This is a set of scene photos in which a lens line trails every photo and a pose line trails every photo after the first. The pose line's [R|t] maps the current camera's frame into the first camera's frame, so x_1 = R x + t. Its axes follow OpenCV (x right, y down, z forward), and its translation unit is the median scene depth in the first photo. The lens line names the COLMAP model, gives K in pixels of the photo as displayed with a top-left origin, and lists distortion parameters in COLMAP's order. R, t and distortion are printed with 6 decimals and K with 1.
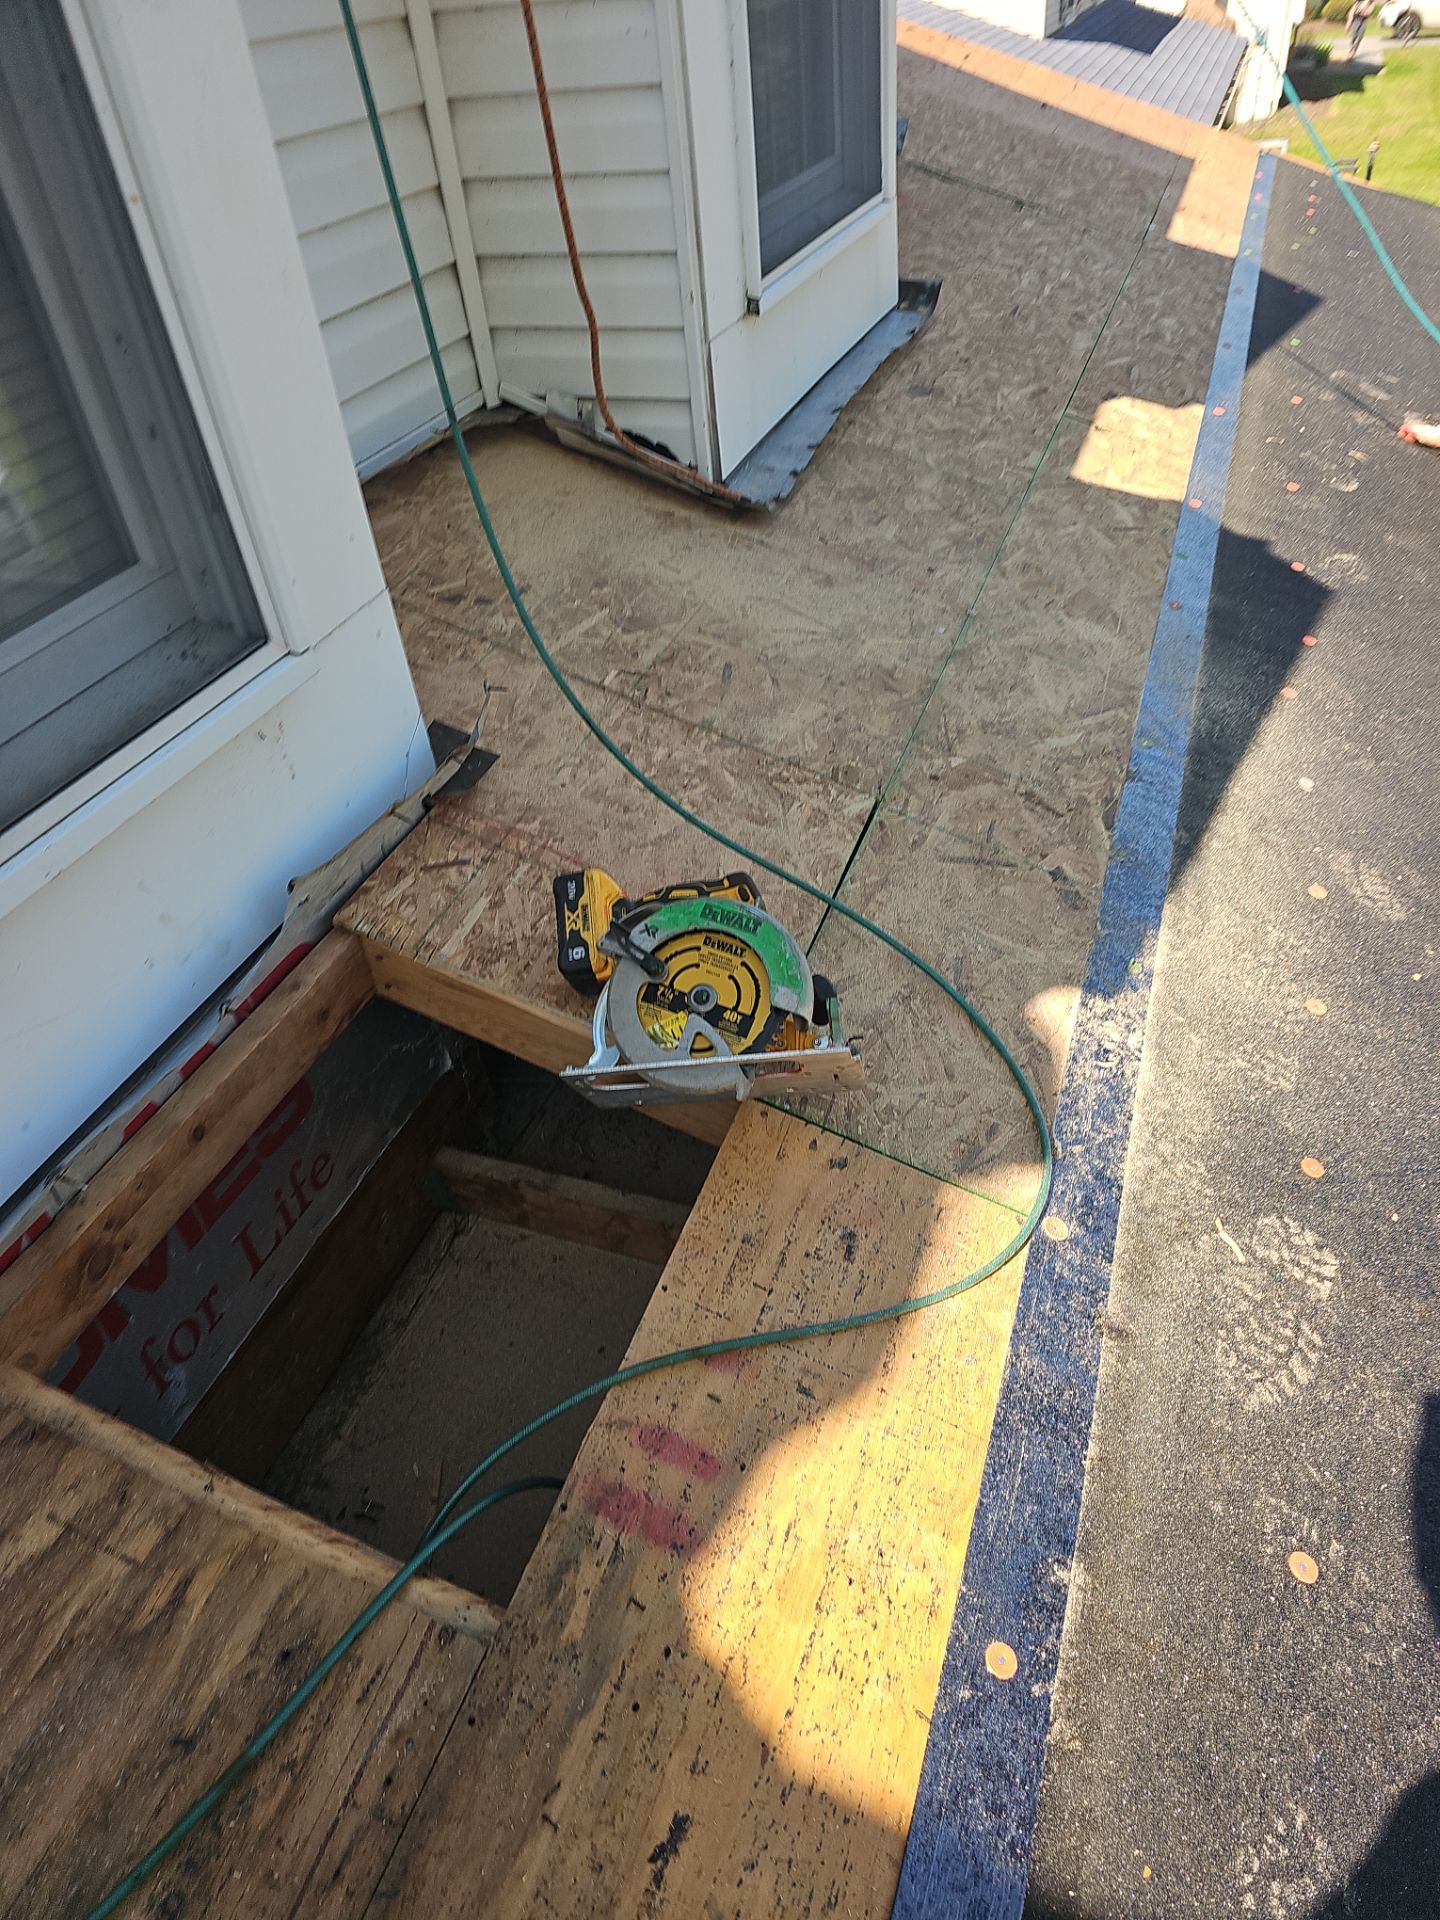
lens RADIAL K [[1297.7, 0, 720.0], [0, 1297.7, 960.0], [0, 0, 1]] dist [0.059229, -0.002266]
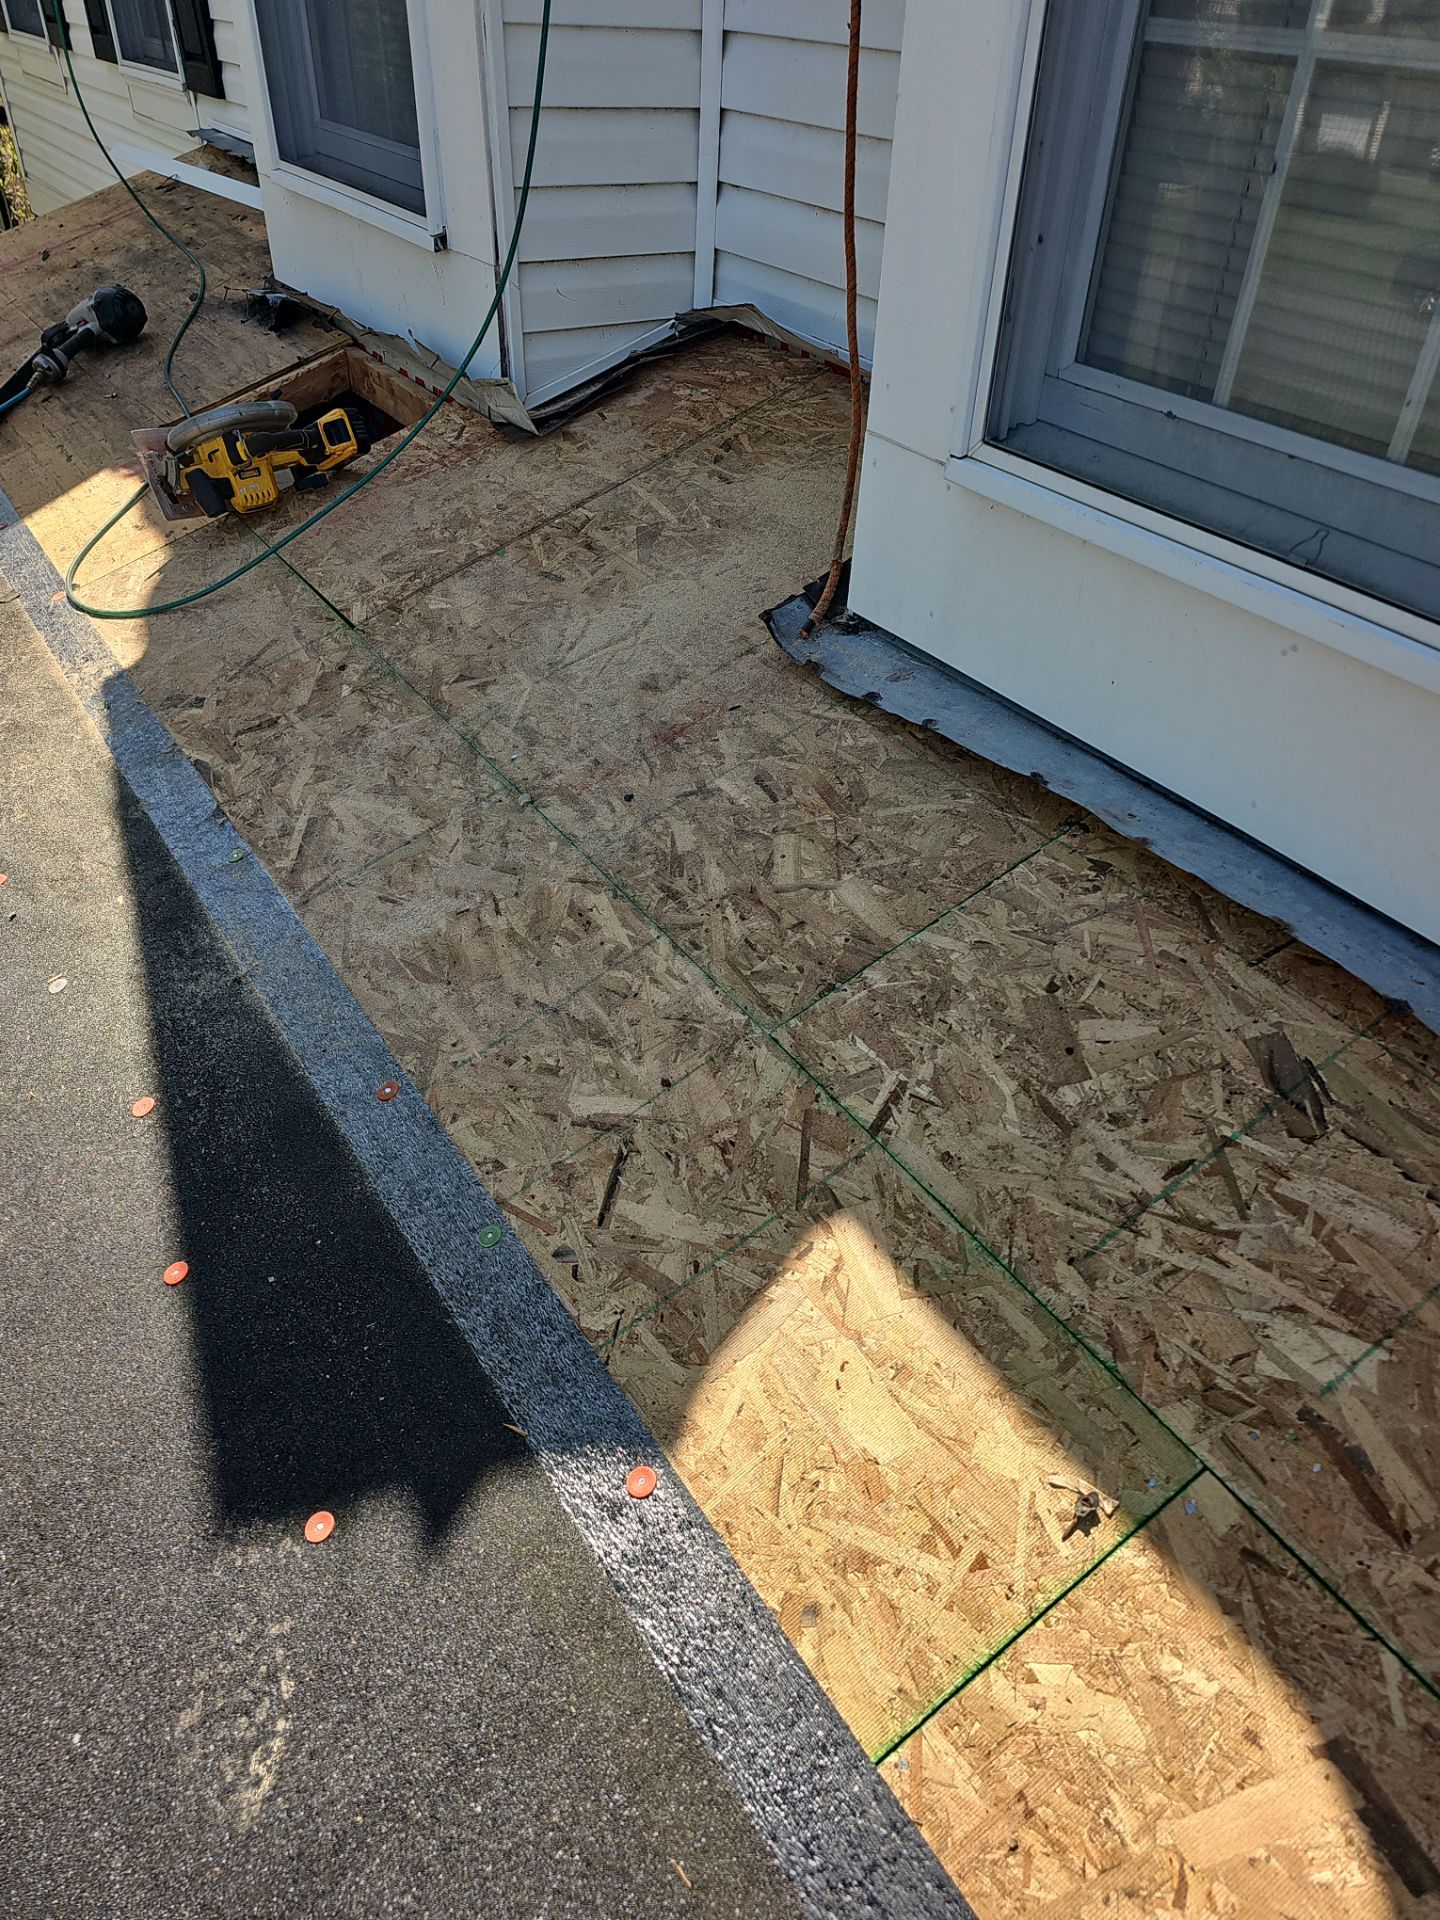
lens RADIAL K [[1297.7, 0, 720.0], [0, 1297.7, 960.0], [0, 0, 1]] dist [0.059229, -0.002266]
pose [[-0.609035, 0.522460, -0.596751, 0.730222], [-0.482888, 0.352619, 0.801548, -1.047979], [0.629203, 0.776335, 0.037532, 1.322729]]
